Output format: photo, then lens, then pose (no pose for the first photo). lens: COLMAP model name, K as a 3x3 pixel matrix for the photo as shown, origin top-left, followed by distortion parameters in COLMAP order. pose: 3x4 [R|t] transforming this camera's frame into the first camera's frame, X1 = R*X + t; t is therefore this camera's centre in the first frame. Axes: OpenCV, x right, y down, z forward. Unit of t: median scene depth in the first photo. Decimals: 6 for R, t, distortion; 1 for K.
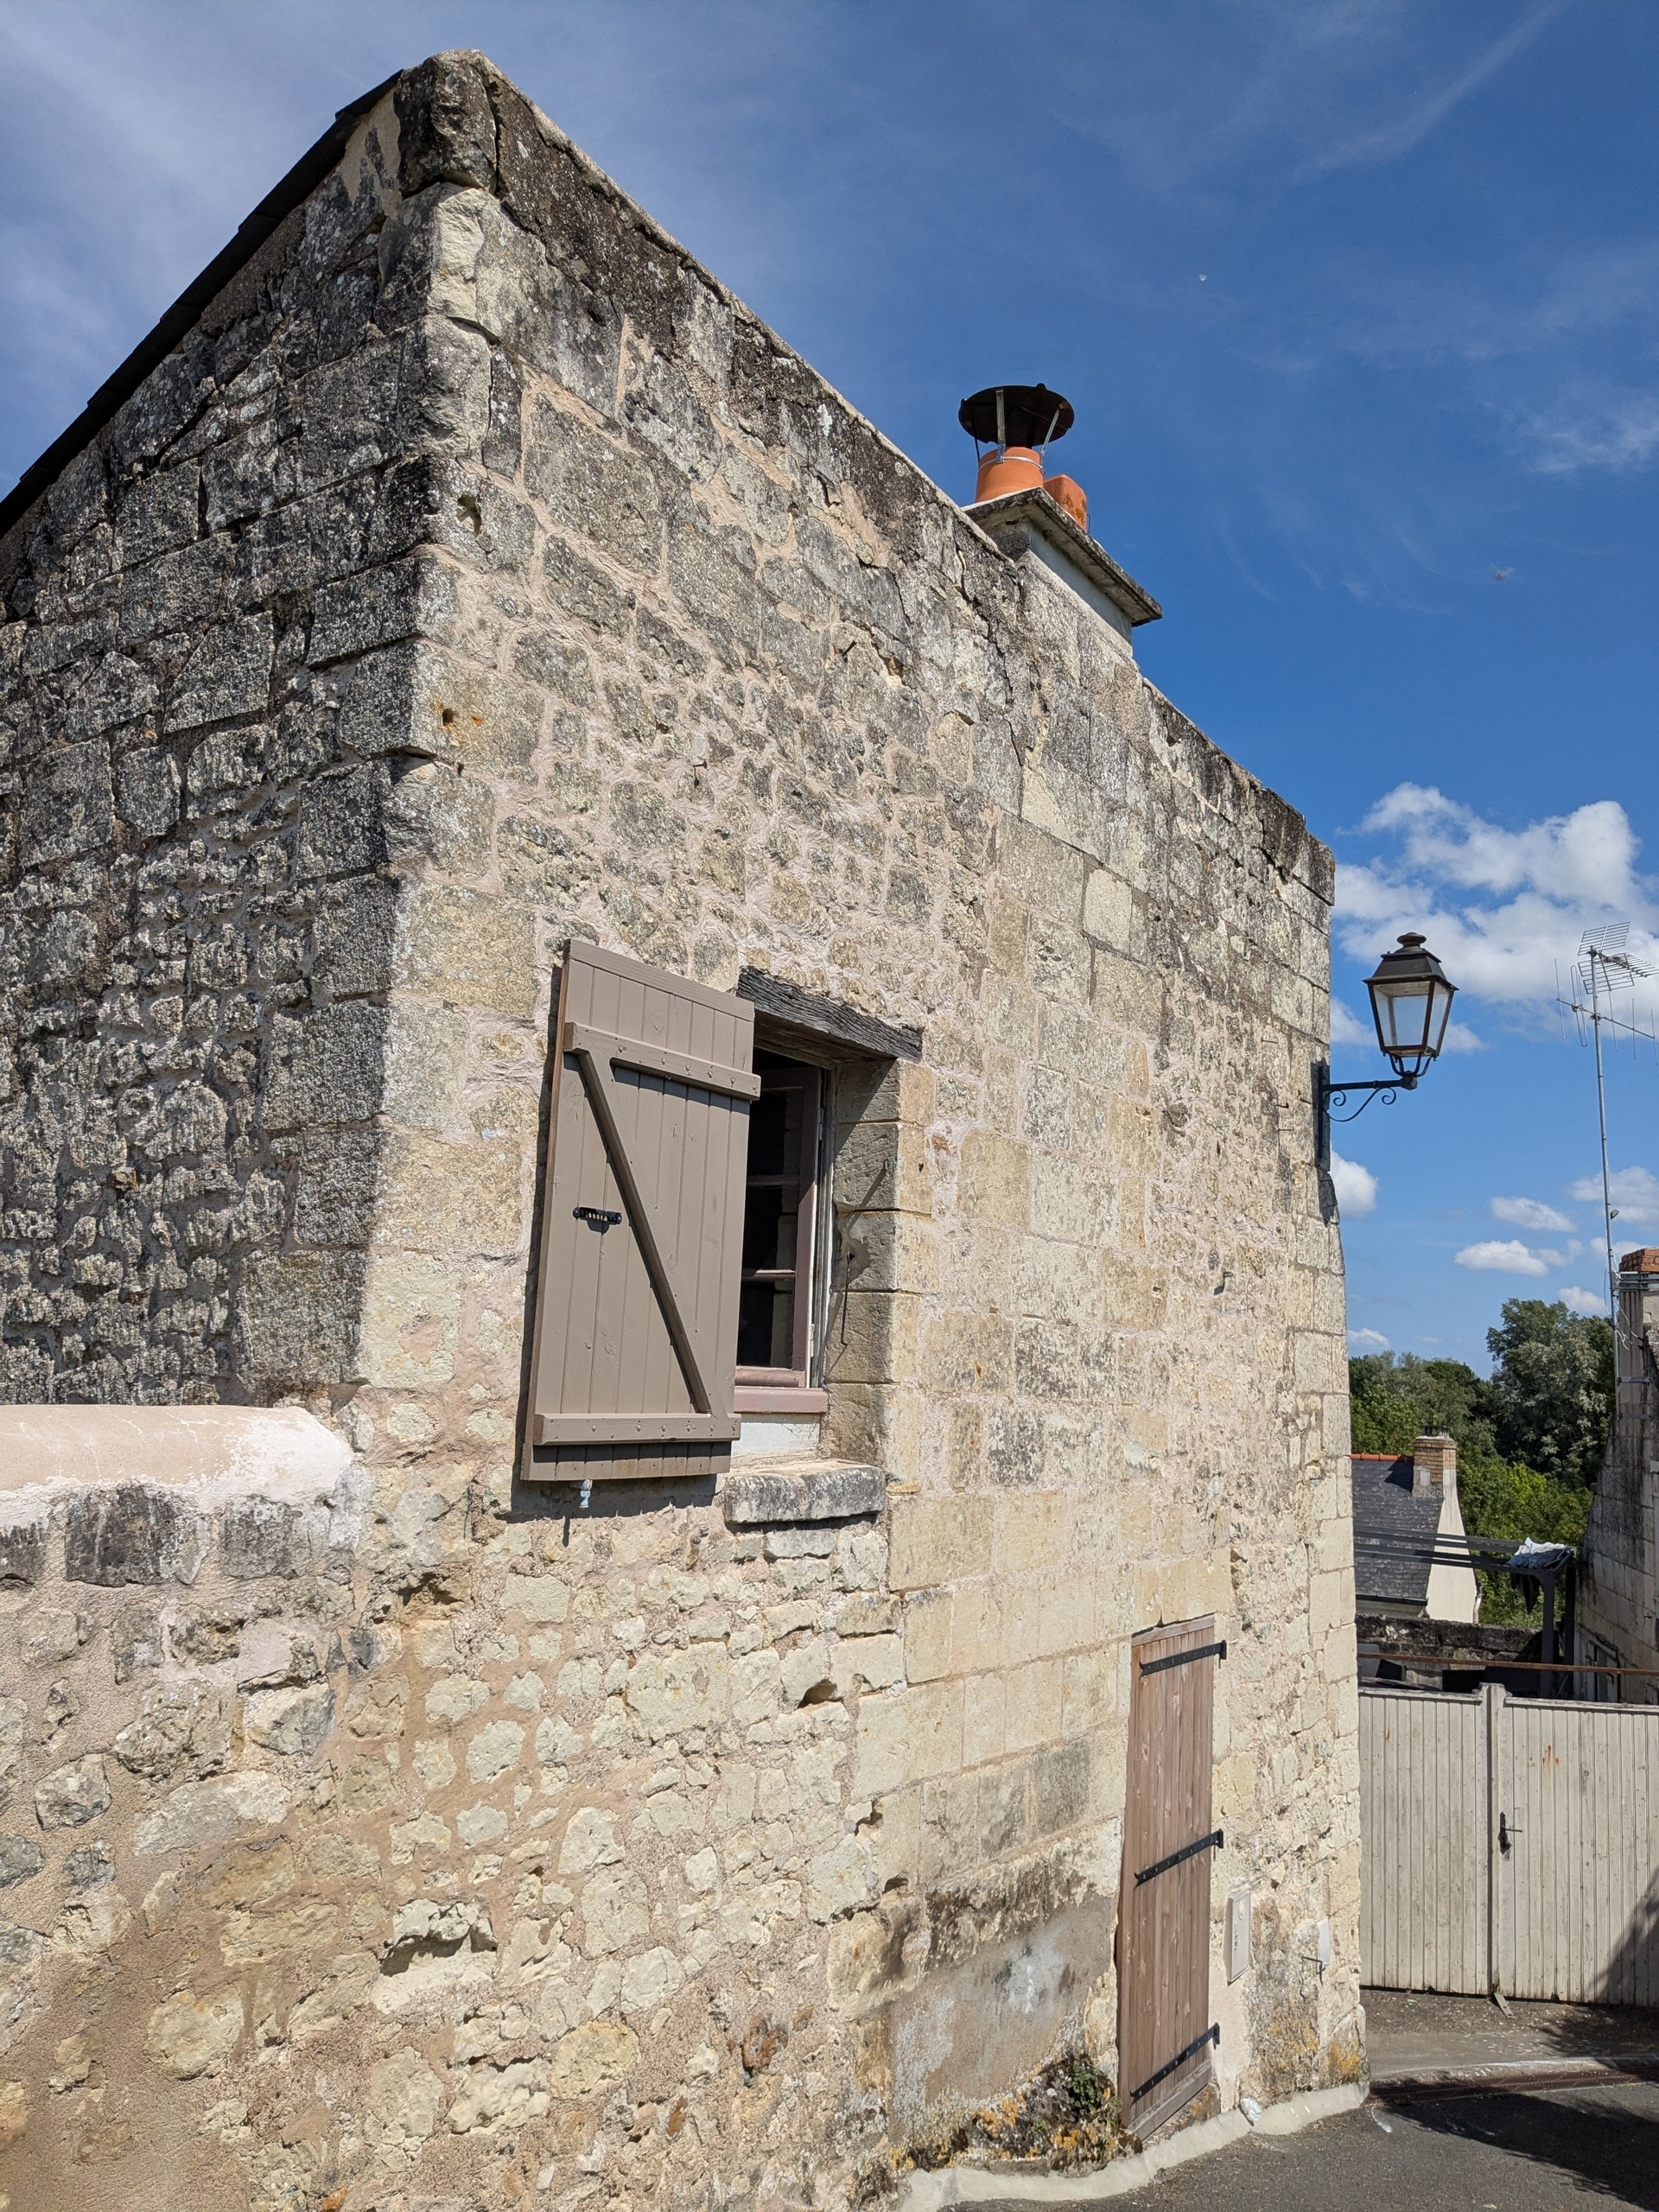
lens RADIAL K [[1736.4, 0, 829.5], [0, 1736.4, 1106.0], [0, 0, 1]] dist [0.009677, 0.001076]
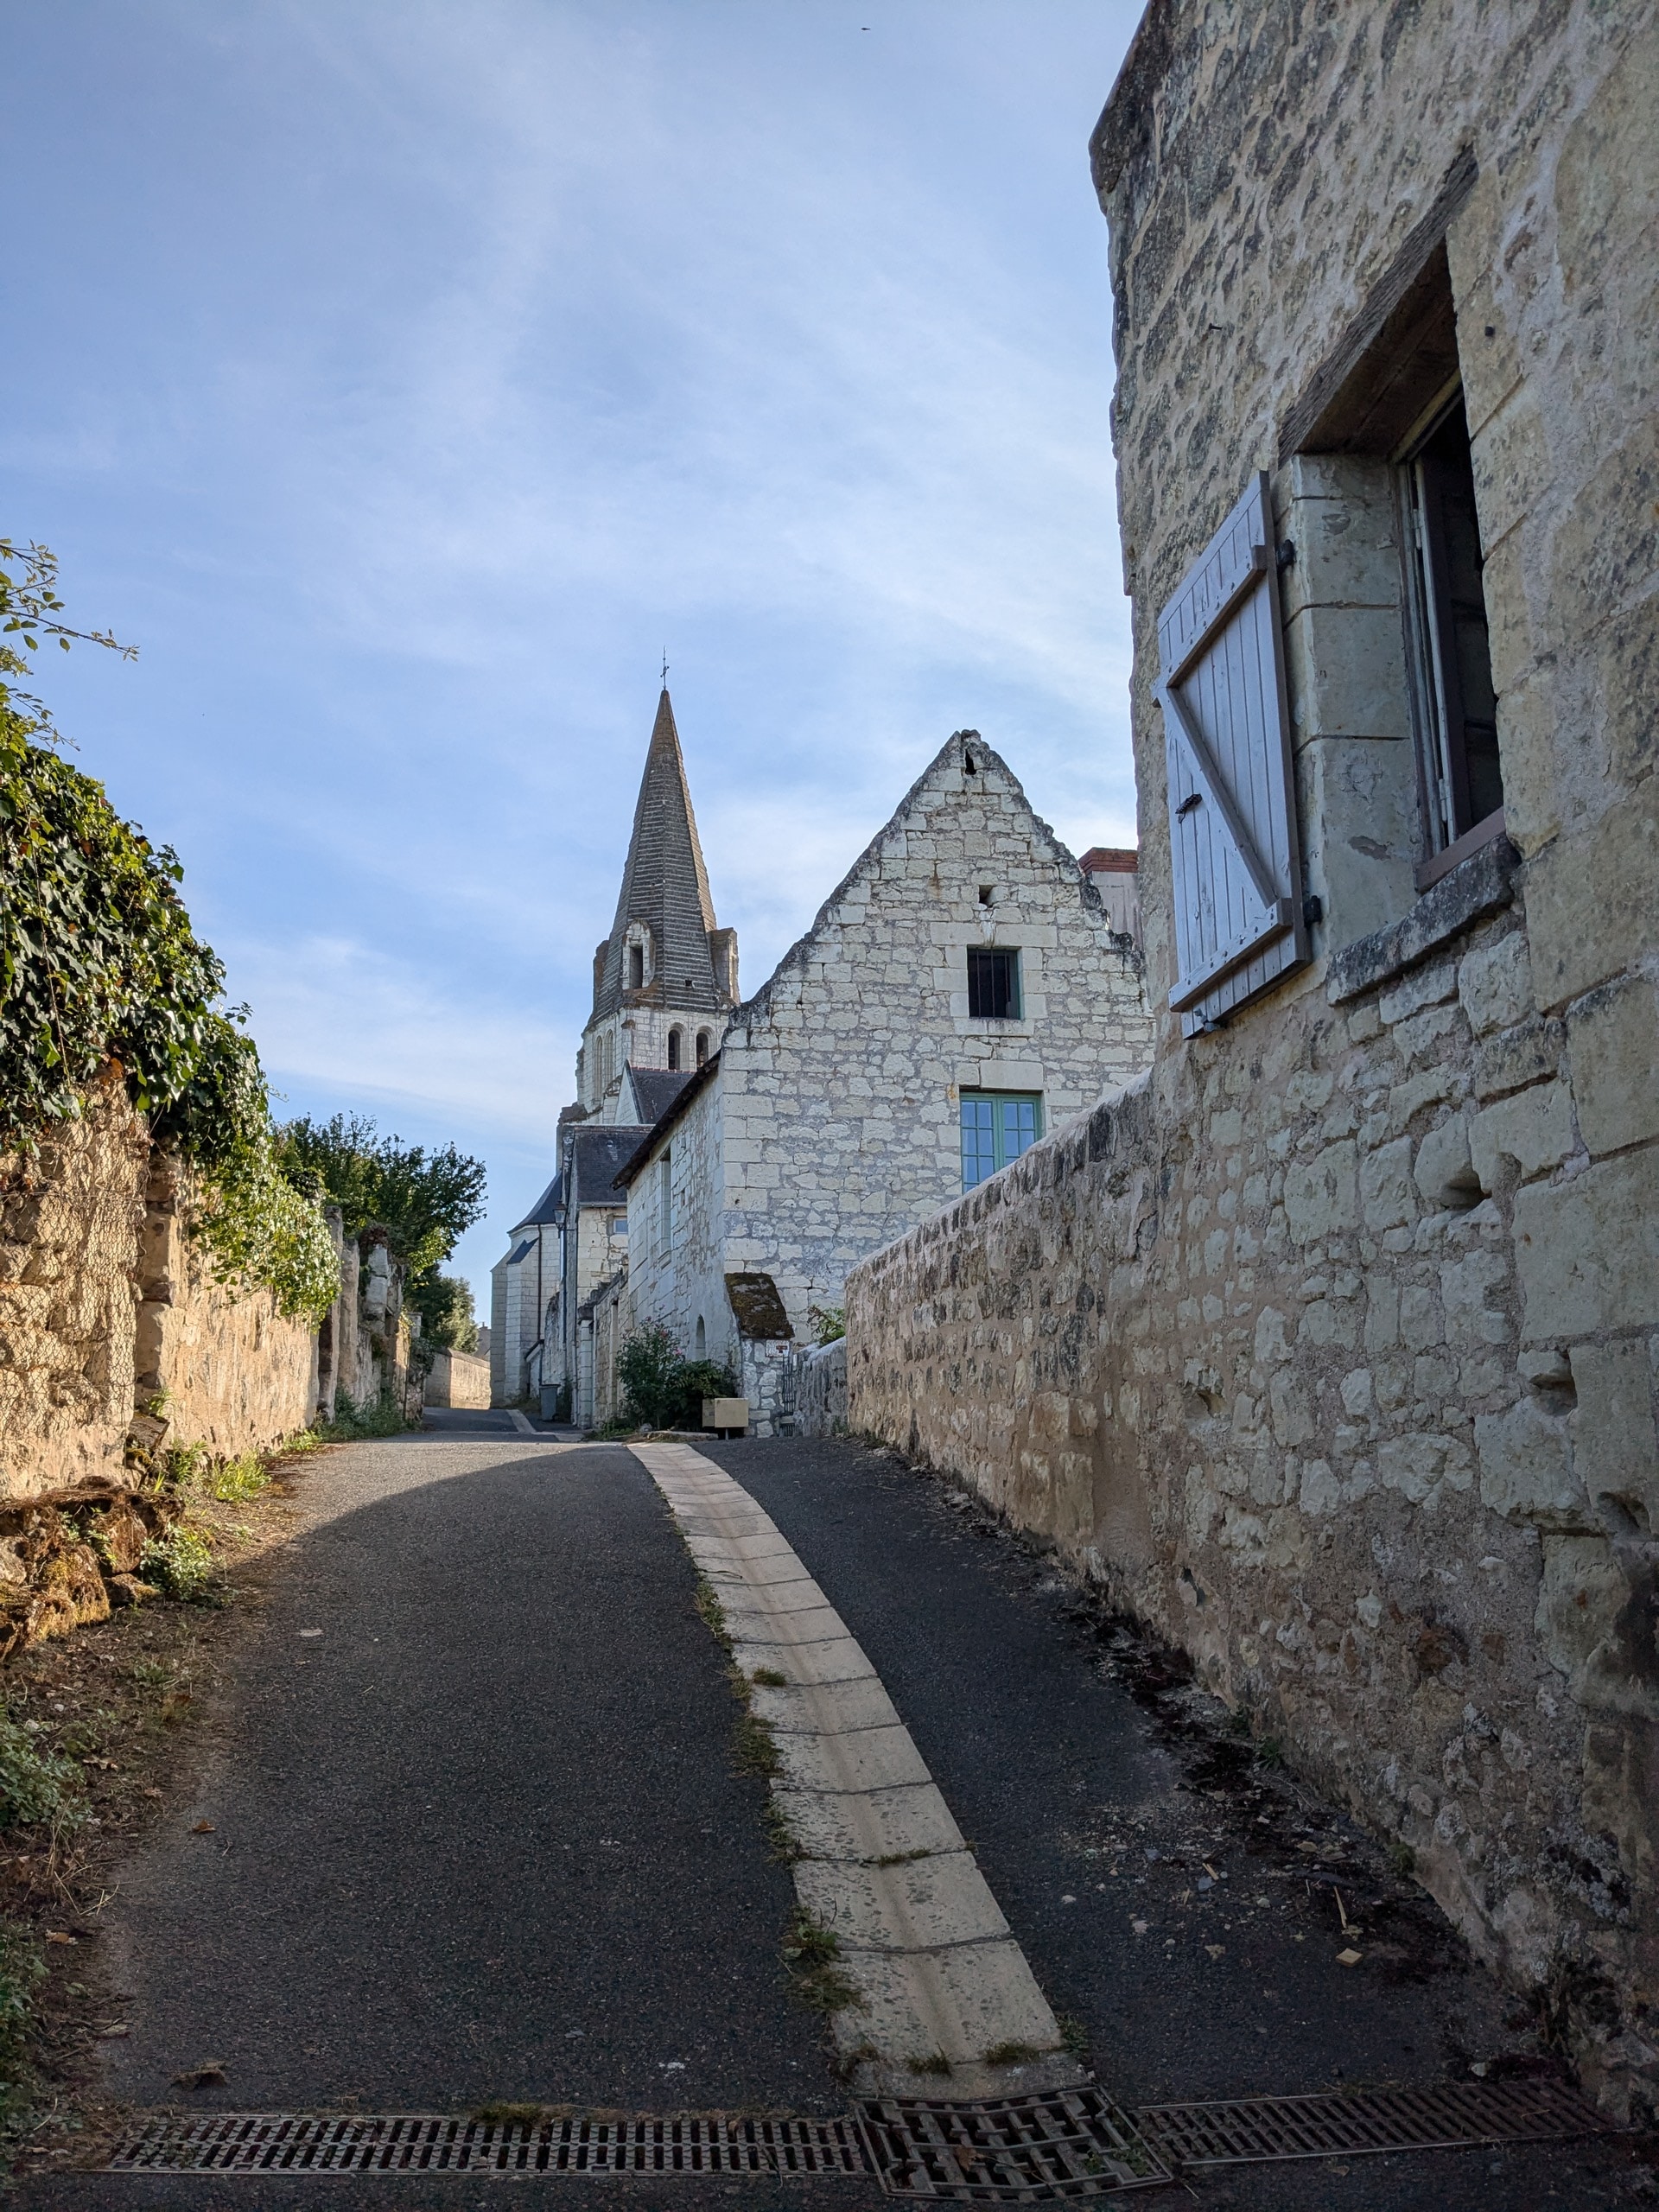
lens RADIAL K [[1736.4, 0, 829.5], [0, 1736.4, 1106.0], [0, 0, 1]] dist [0.009677, 0.001076]
pose [[-0.762505, -0.168395, -0.624683, 0.680842], [0.079517, 0.933821, -0.348791, 0.579721], [0.642077, -0.315628, -0.698653, 1.461556]]
